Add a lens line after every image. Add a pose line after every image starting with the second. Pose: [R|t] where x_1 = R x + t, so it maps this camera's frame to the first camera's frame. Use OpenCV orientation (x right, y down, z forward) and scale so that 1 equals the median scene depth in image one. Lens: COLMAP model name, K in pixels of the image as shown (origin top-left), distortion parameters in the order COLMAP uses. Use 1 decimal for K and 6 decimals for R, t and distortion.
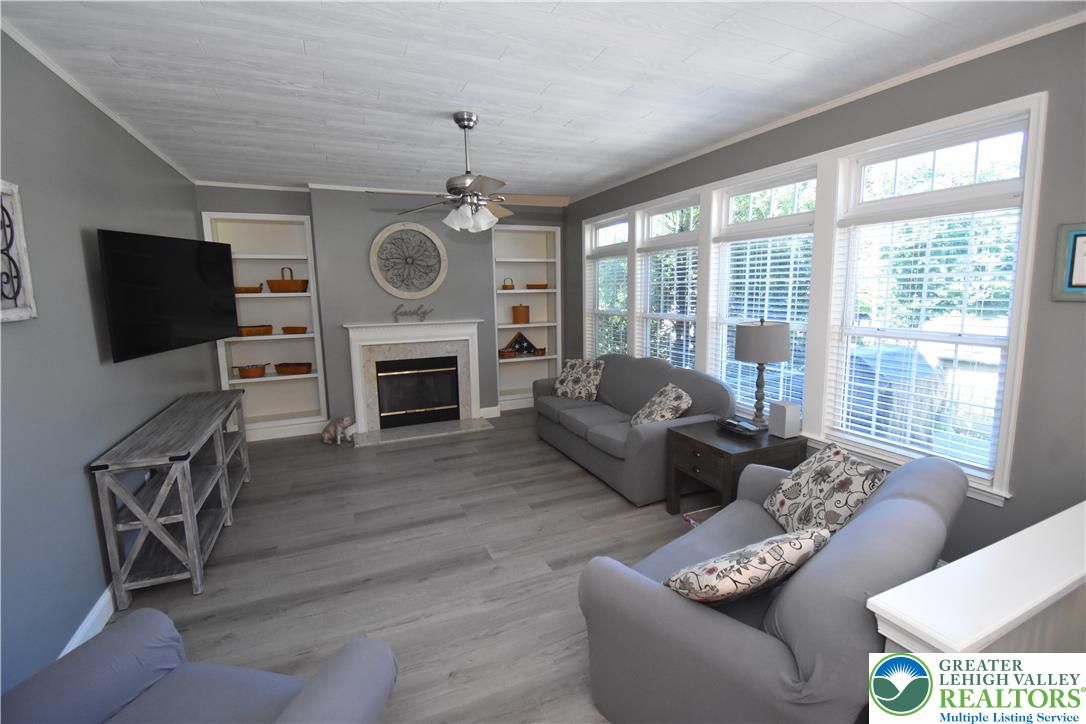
lens RADIAL K [[482.9, 0, 548.6], [0, 482.9, 359.8], [0, 0, 1]] dist [0.001826, -0.011163]
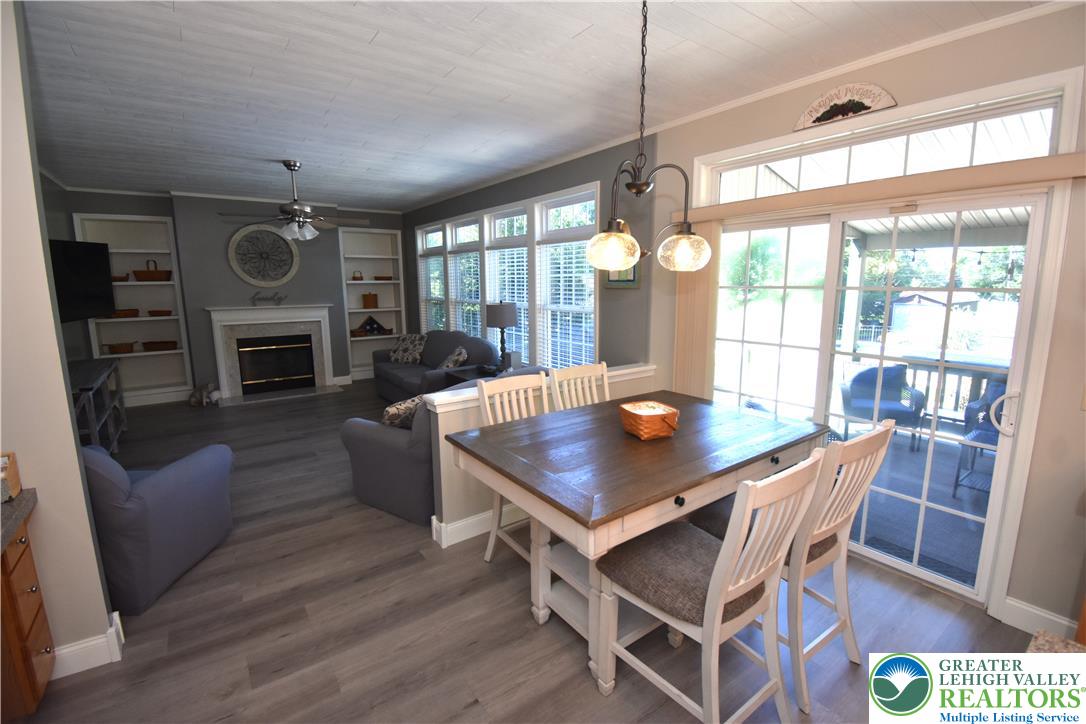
lens RADIAL K [[482.9, 0, 550.2], [0, 482.9, 358.9], [0, 0, 1]] dist [0.001826, -0.011163]
pose [[0.977428, -0.023179, 0.209993, 0.155167], [0.020361, 0.999671, 0.015573, 0.051223], [-0.210285, -0.010946, 0.977579, -0.348496]]
